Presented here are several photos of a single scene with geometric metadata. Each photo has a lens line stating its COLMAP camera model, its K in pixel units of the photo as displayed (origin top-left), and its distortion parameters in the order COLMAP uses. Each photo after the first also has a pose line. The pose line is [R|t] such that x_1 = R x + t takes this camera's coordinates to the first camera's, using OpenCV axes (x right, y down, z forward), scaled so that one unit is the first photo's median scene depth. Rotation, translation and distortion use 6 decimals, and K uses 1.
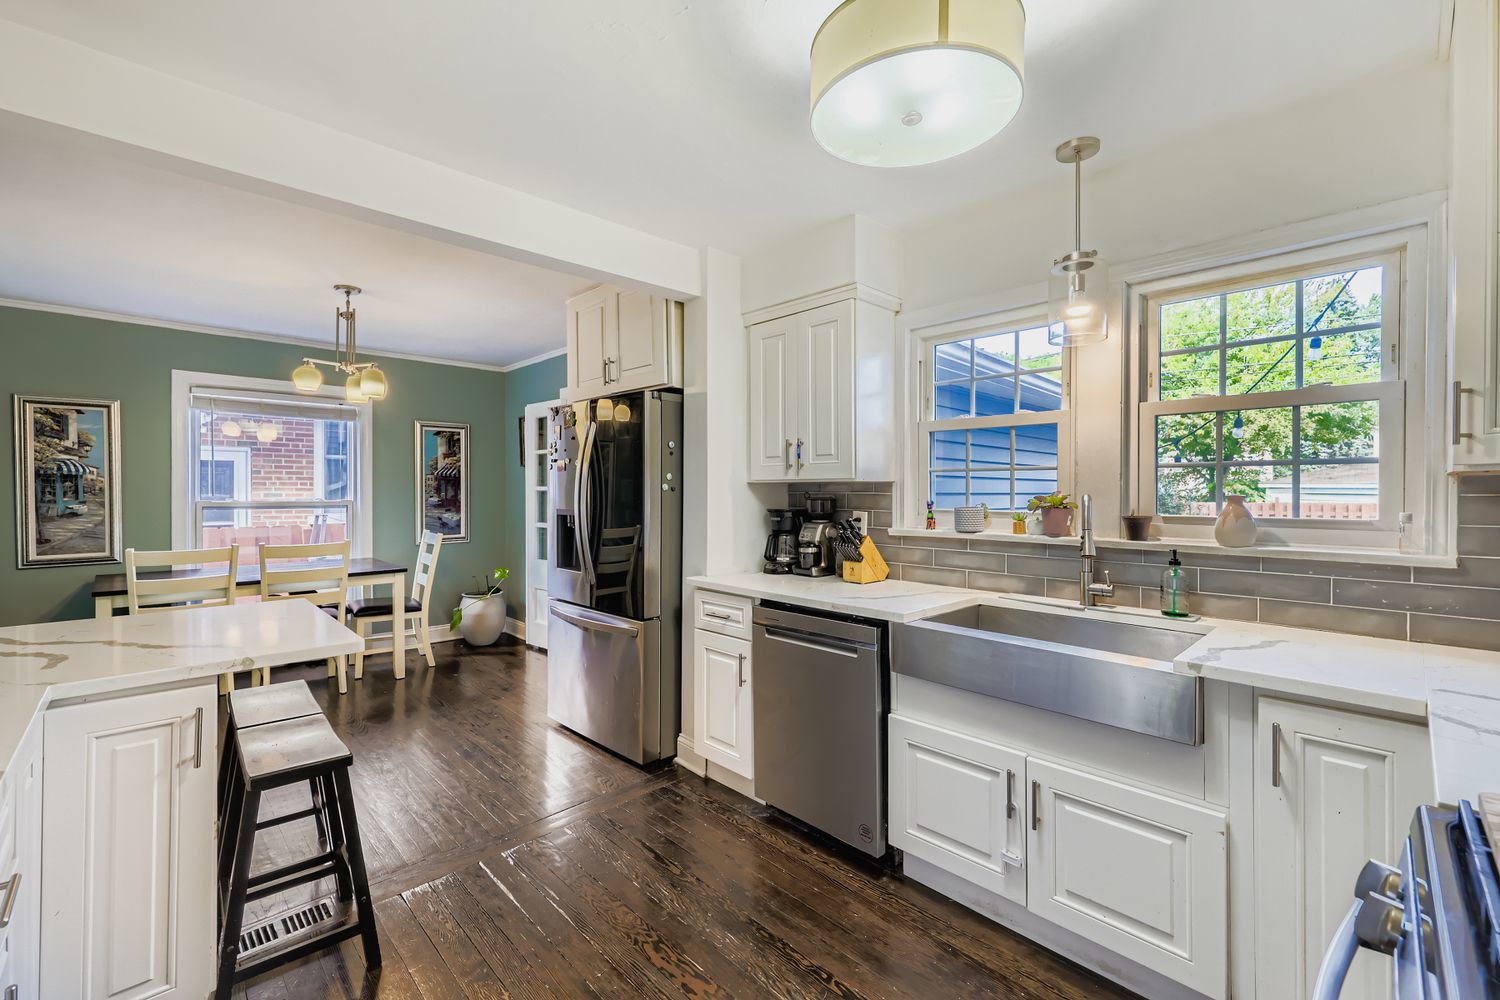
lens RADIAL K [[636.4, 0, 745.0], [0, 636.4, 494.1], [0, 0, 1]] dist [0.002311, 0.000629]
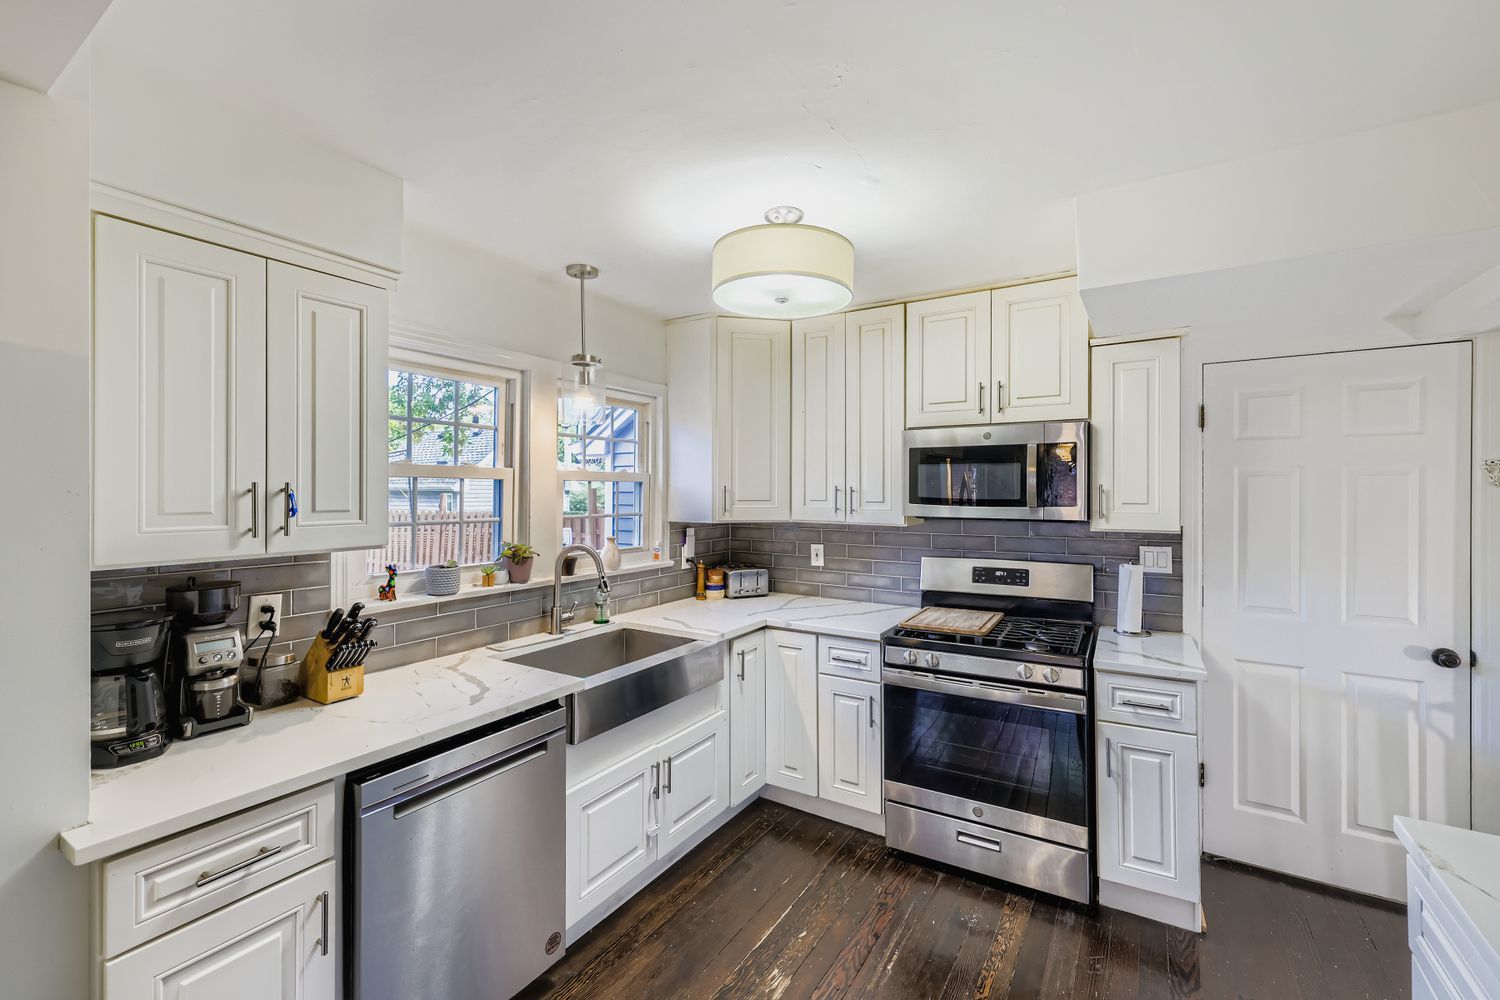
lens RADIAL K [[636.3, 0, 746.4], [0, 636.3, 486.8], [0, 0, 1]] dist [0.001332, 0.000108]
pose [[-0.247894, 0.000959, 0.968787, -0.732574], [0.003170, 0.999995, -0.000179, -0.106716], [-0.968782, 0.003027, -0.247896, 0.939317]]
